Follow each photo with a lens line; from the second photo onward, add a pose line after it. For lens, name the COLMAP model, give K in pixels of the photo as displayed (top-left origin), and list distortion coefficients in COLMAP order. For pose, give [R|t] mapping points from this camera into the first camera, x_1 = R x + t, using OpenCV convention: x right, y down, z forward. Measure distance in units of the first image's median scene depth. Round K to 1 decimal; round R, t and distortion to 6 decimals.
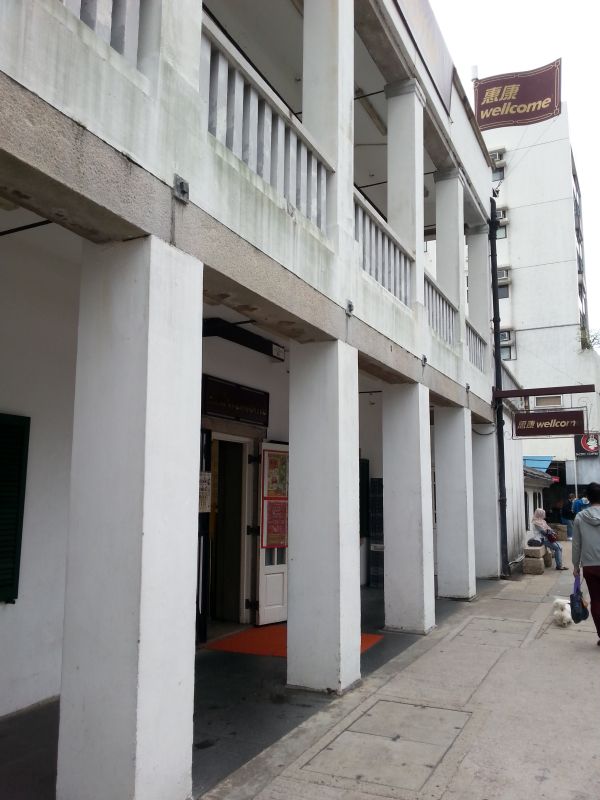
lens RADIAL K [[658.9, 0, 301.3], [0, 658.9, 397.7], [0, 0, 1]] dist [-0.006452, -0.006234]
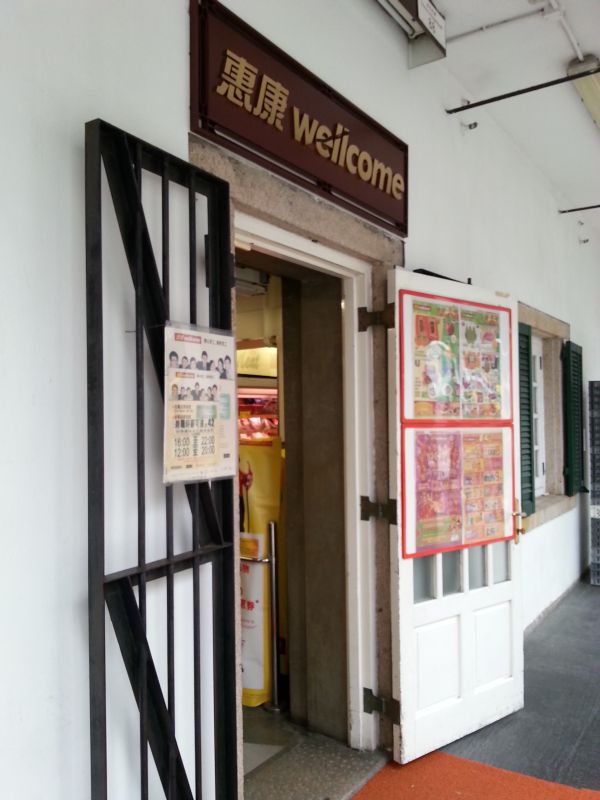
lens RADIAL K [[658.9, 0, 298.6], [0, 658.9, 401.8], [0, 0, 1]] dist [-0.006452, -0.006234]
pose [[0.987571, -0.023318, -0.155436, -0.057916], [0.041740, 0.992333, 0.116336, 0.095946], [0.151531, -0.121377, 0.980972, 0.635155]]
